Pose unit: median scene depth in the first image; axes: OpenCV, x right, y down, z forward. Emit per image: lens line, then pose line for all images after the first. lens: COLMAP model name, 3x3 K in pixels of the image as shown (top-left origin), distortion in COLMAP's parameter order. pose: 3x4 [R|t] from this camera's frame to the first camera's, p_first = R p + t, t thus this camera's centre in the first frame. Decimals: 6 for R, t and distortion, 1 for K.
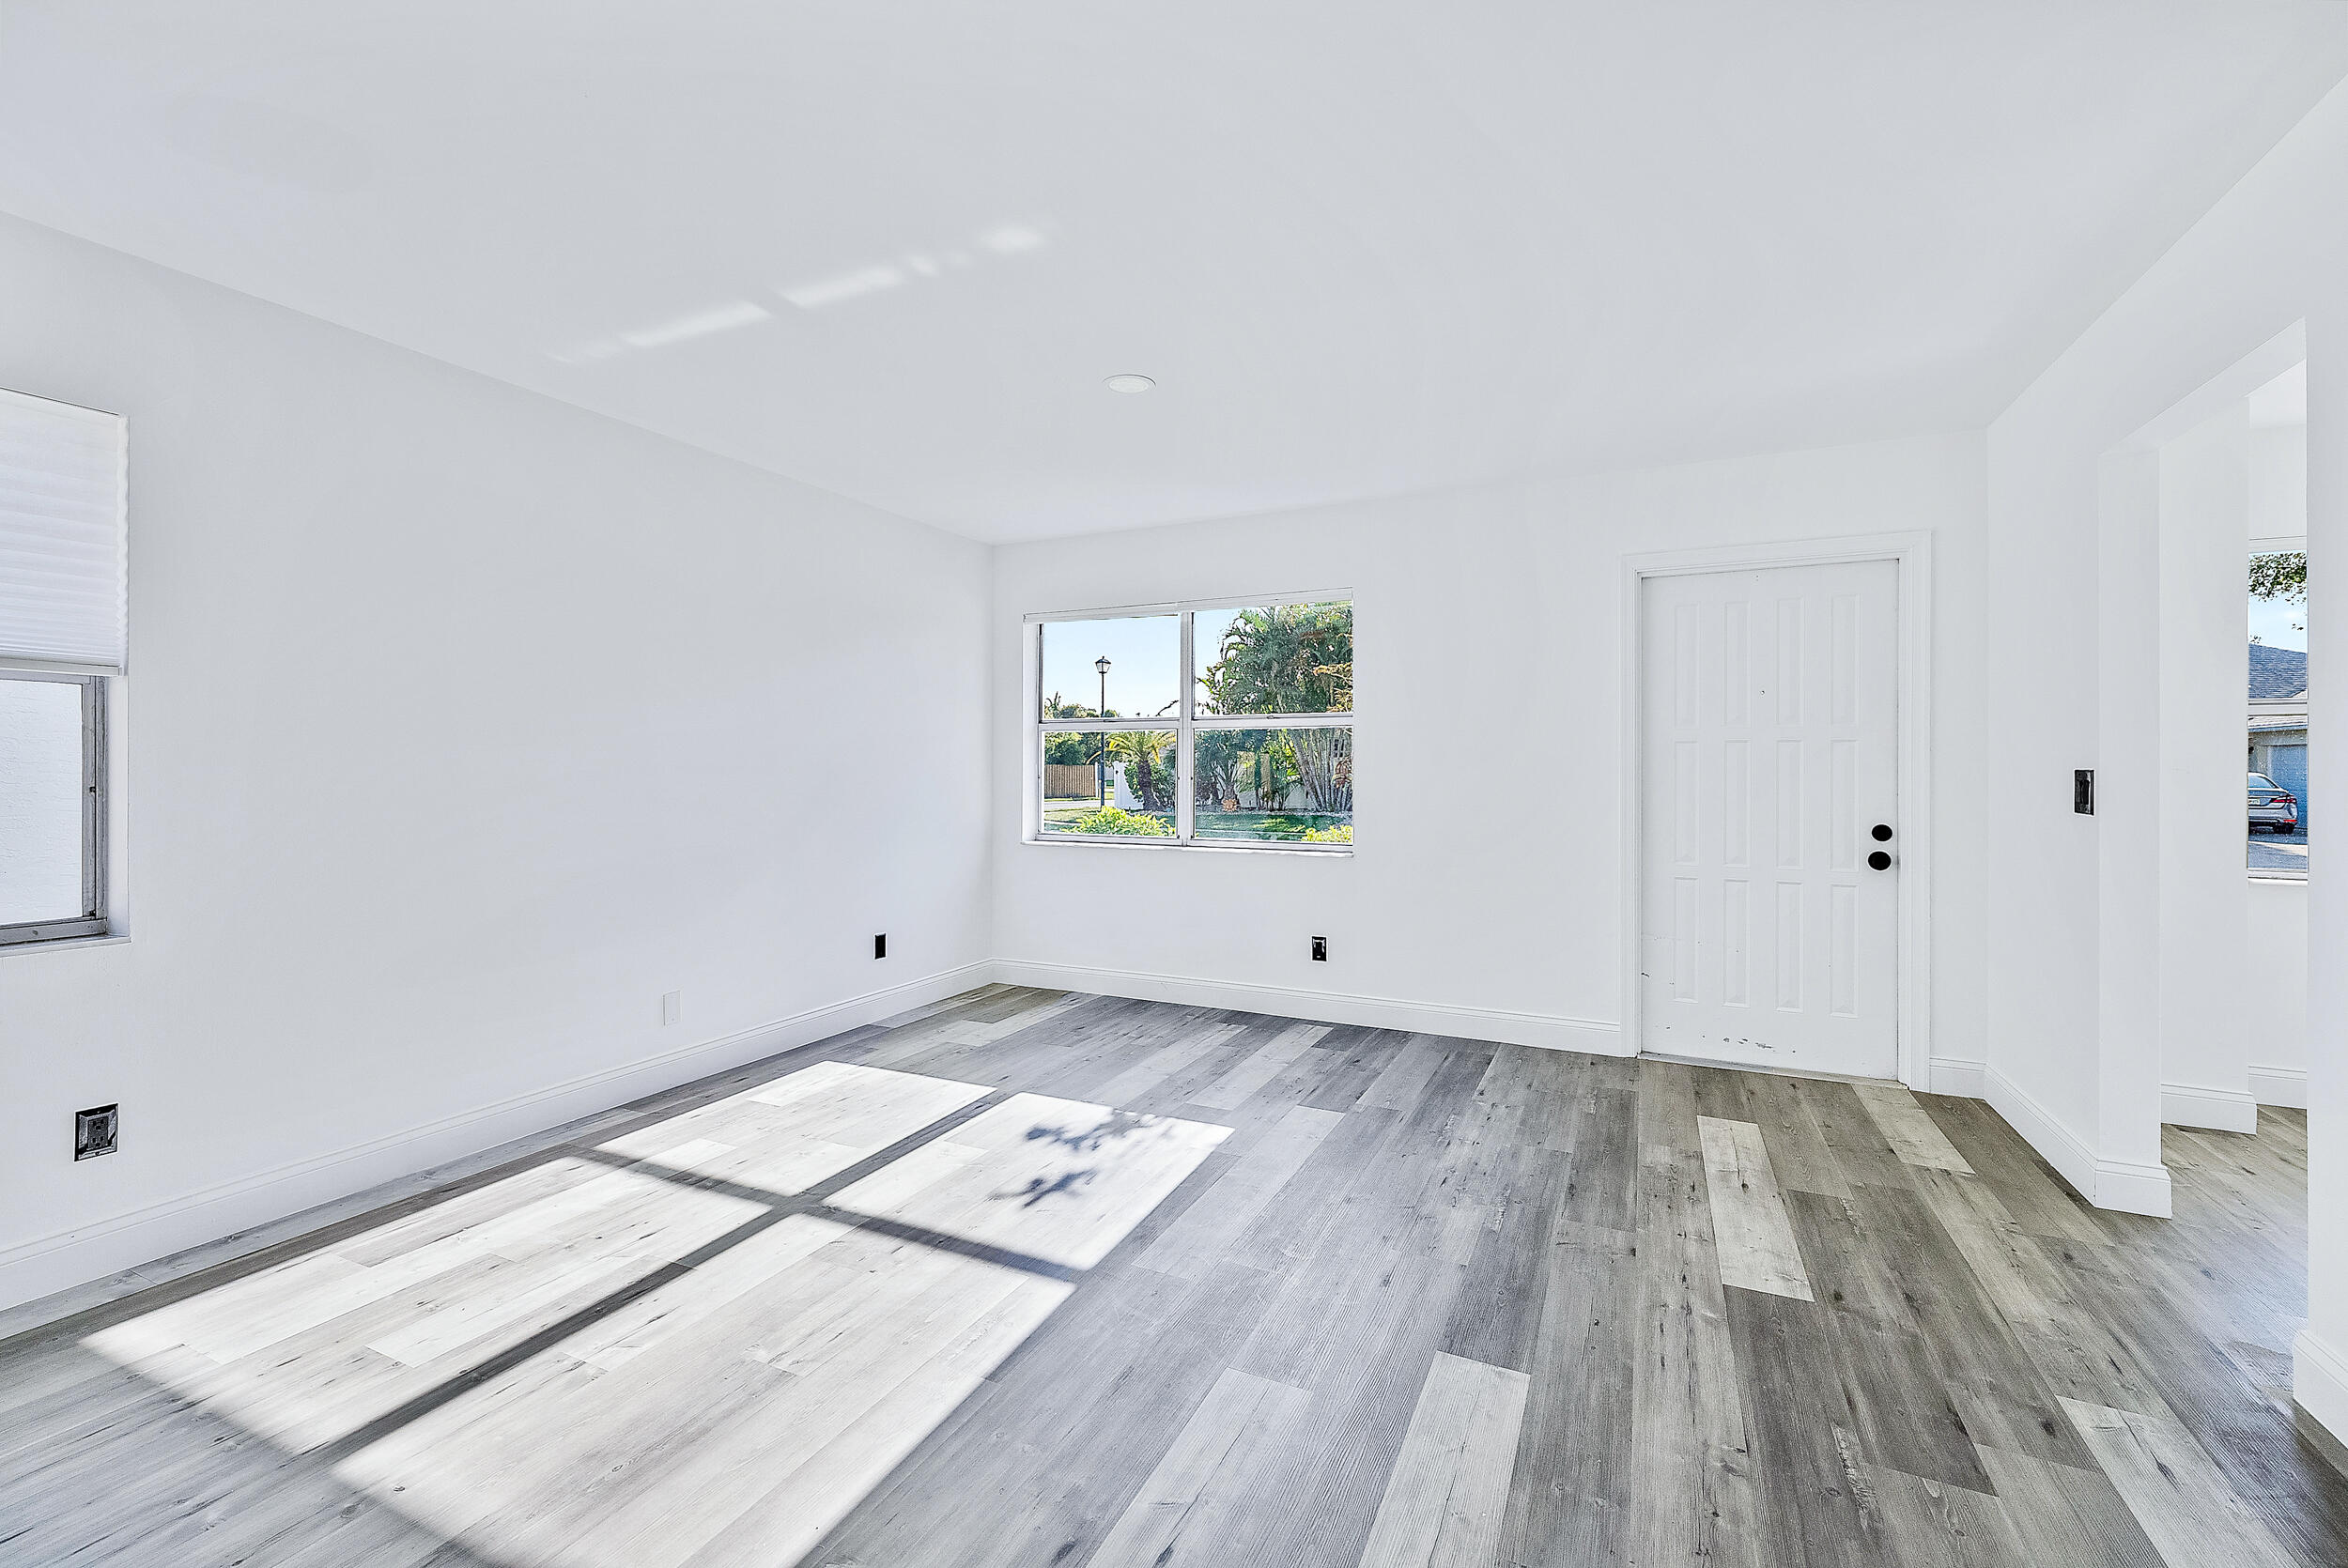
lens RADIAL K [[983.4, 0, 1181.0], [0, 983.4, 778.1], [0, 0, 1]] dist [-0.001073, -0.000072]
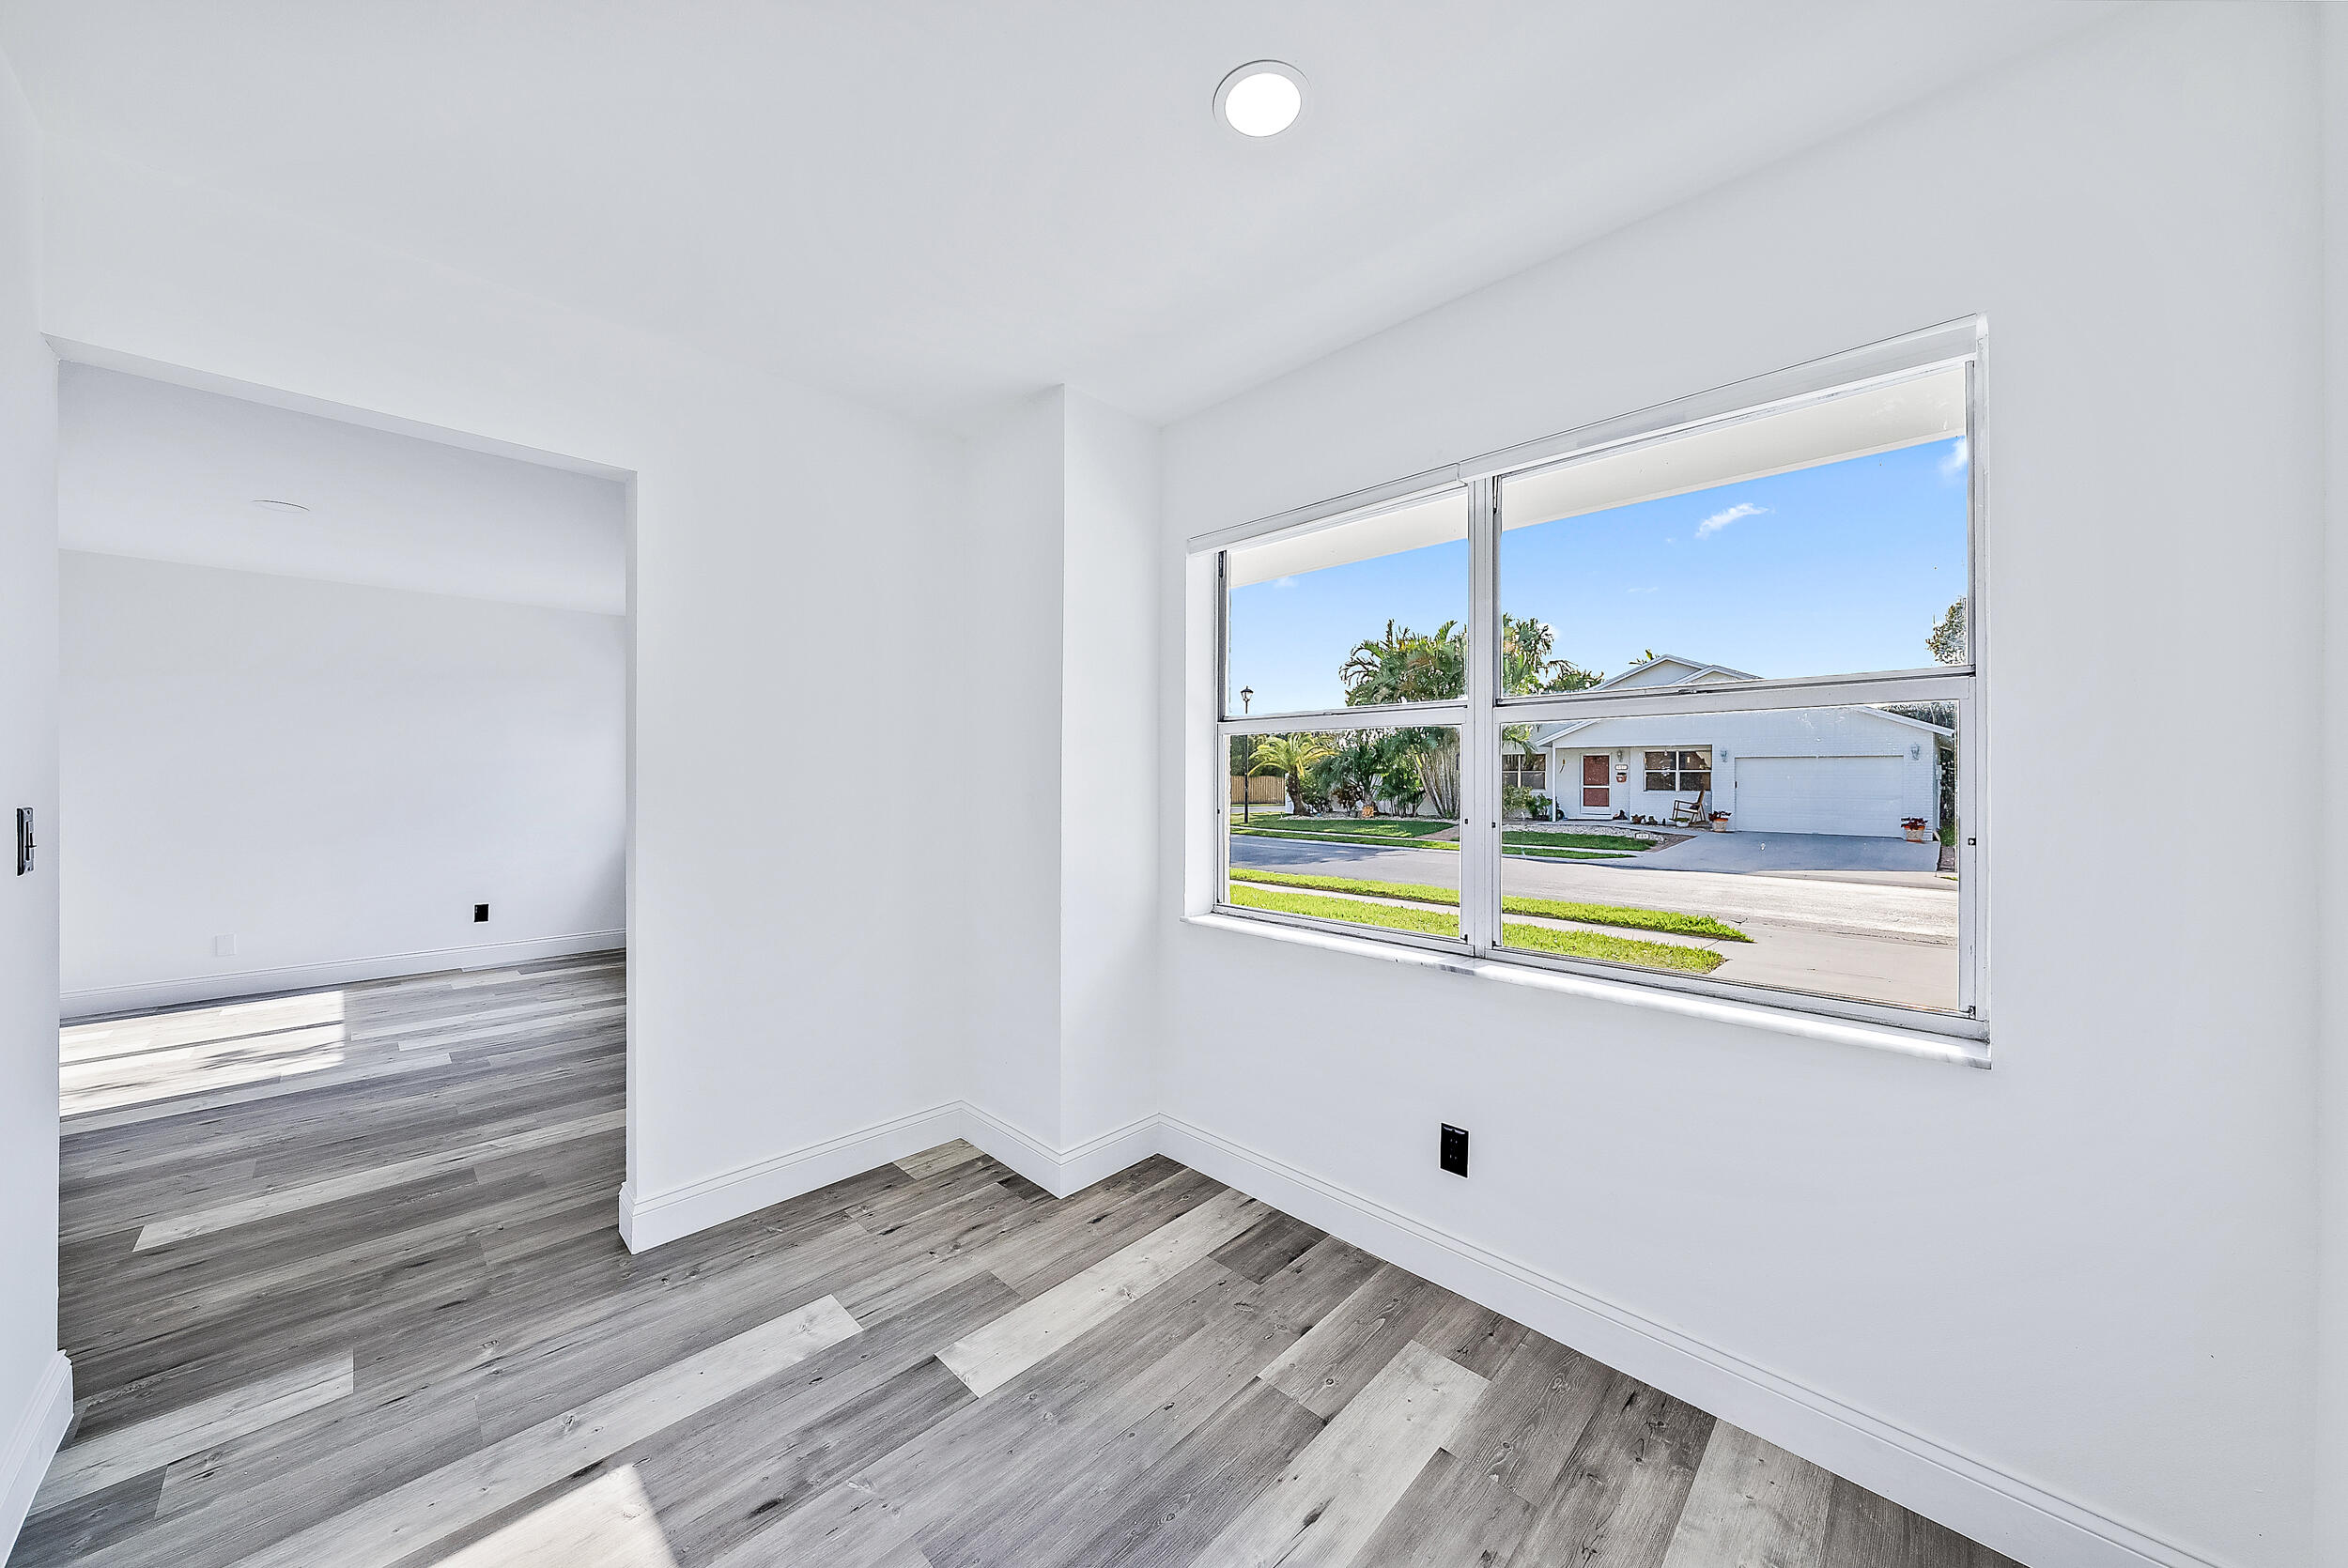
lens RADIAL K [[807.1, 0, 1161.3], [0, 807.1, 786.5], [0, 0, 1]] dist [-0.006530, -0.000081]
pose [[0.949737, 0.000173, -0.313050, 1.628803], [-0.000617, 0.999999, -0.001321, -0.010830], [0.313050, 0.001448, 0.949736, 0.382529]]
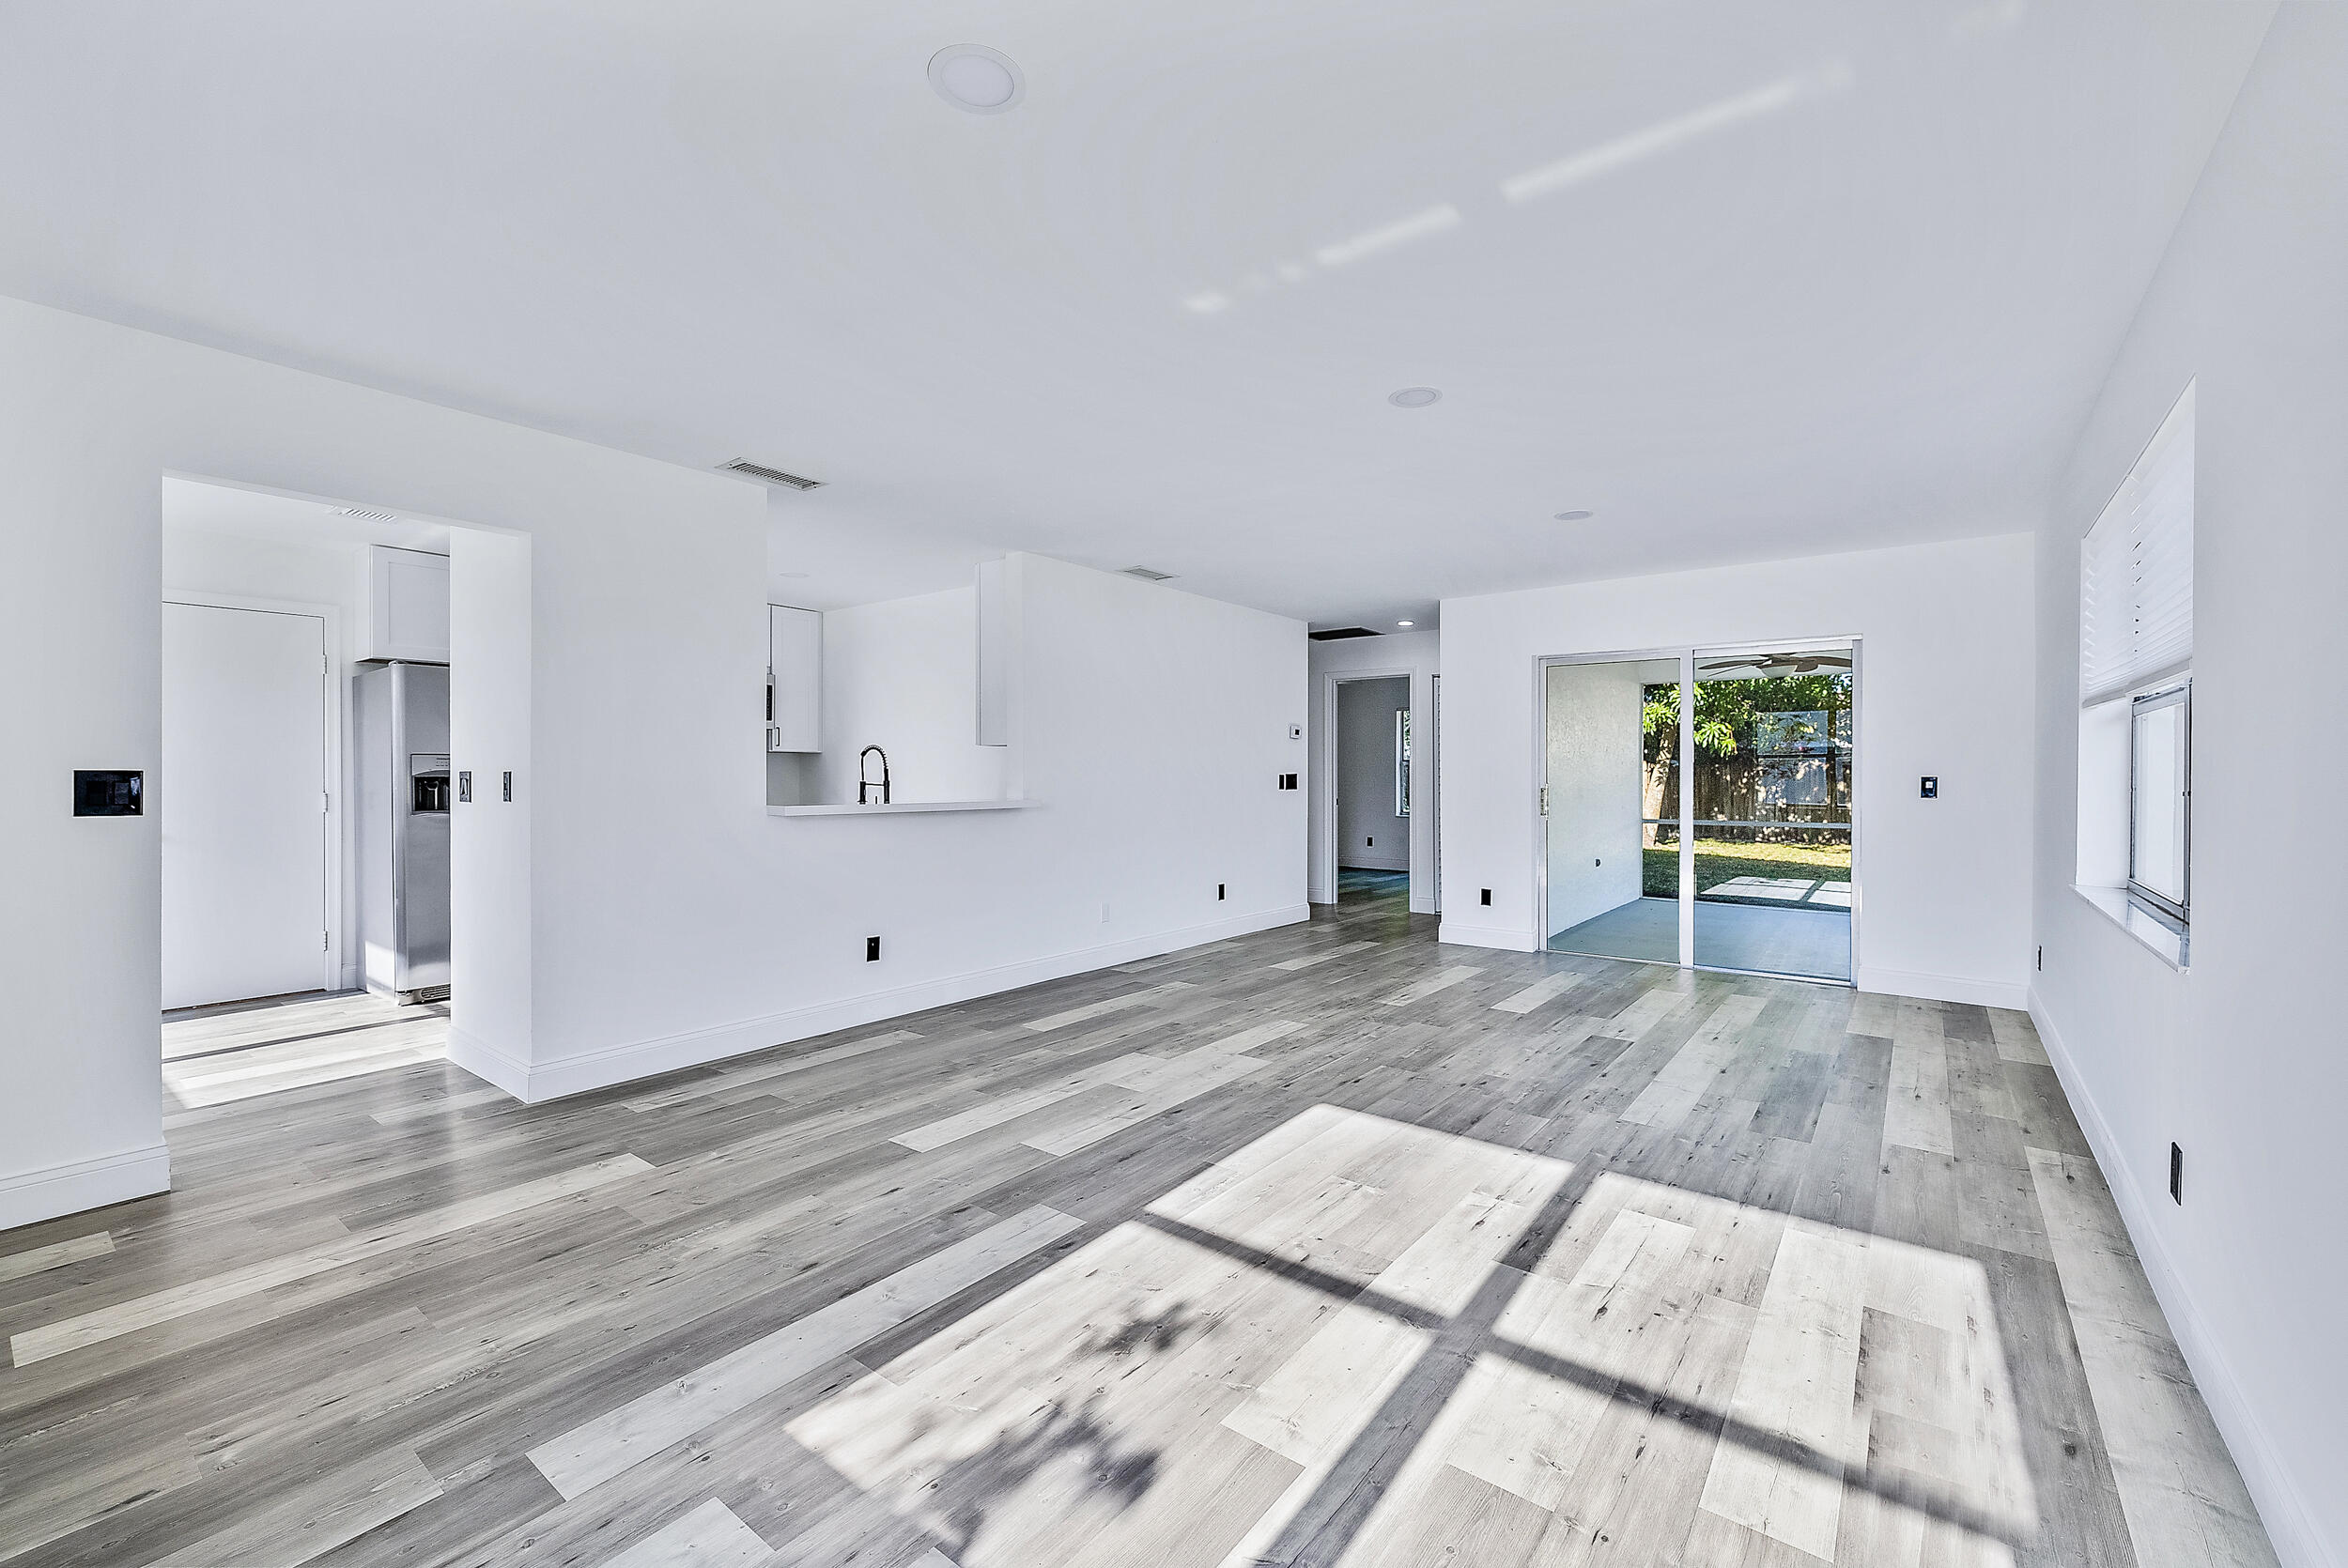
lens RADIAL K [[983.4, 0, 1183.2], [0, 983.4, 779.0], [0, 0, 1]] dist [-0.001073, -0.000072]
pose [[-0.980314, -0.004760, 0.197389, -0.311716], [-0.003001, 0.999953, 0.009207, -0.010081], [-0.197423, 0.008434, -0.980282, 1.726068]]
